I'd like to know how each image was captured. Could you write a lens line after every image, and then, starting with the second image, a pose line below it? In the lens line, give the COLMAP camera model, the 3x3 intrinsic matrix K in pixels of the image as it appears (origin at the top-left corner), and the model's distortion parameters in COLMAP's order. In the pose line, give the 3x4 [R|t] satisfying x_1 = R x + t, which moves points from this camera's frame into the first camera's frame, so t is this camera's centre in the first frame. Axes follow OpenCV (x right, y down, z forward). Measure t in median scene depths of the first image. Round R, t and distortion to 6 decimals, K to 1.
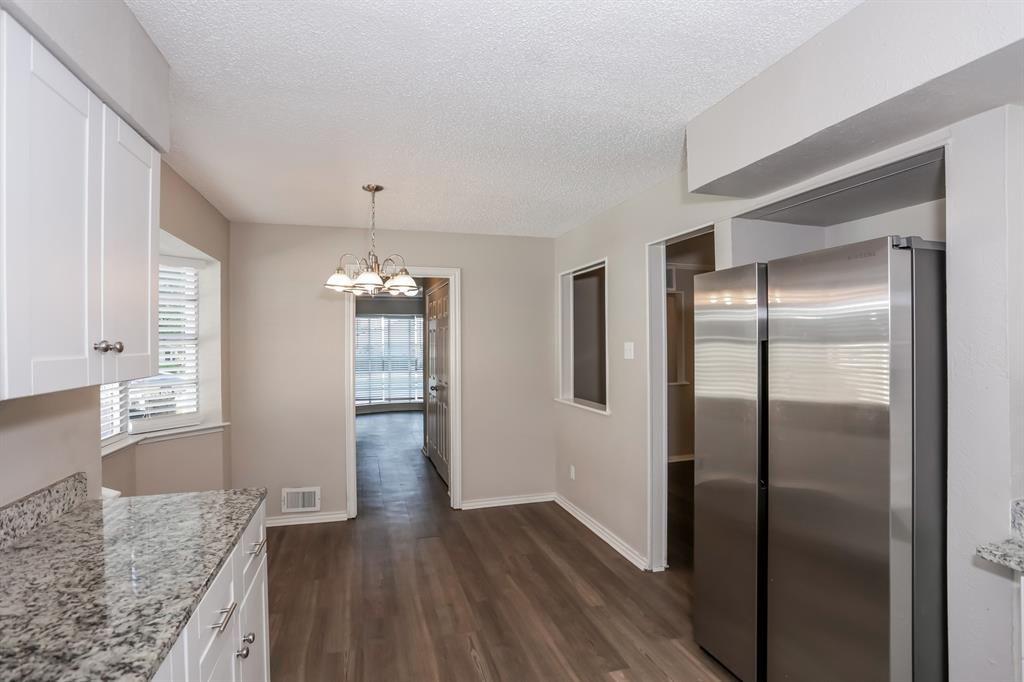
lens RADIAL K [[503.2, 0, 512.0], [0, 503.2, 341.0], [0, 0, 1]] dist [-0.001189, 0.000517]
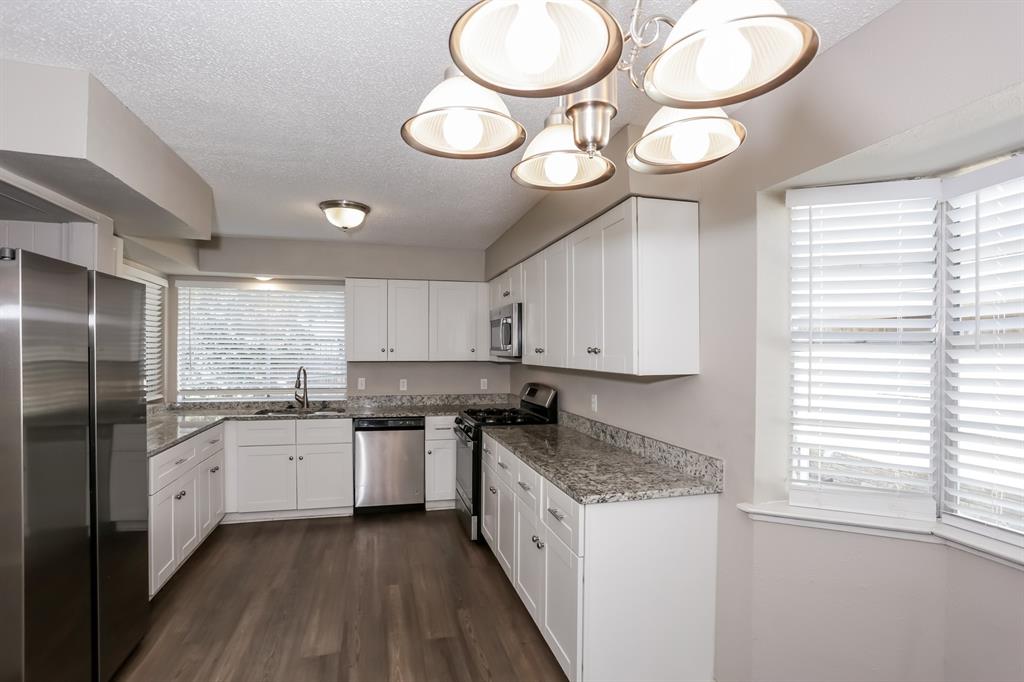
lens RADIAL K [[503.2, 0, 512.0], [0, 503.2, 341.0], [0, 0, 1]] dist [-0.001189, 0.000517]
pose [[-0.999631, -0.007620, 0.026083, -0.351033], [-0.008223, 0.999700, -0.023084, 0.023625], [-0.025900, -0.023290, -0.999393, 1.777472]]
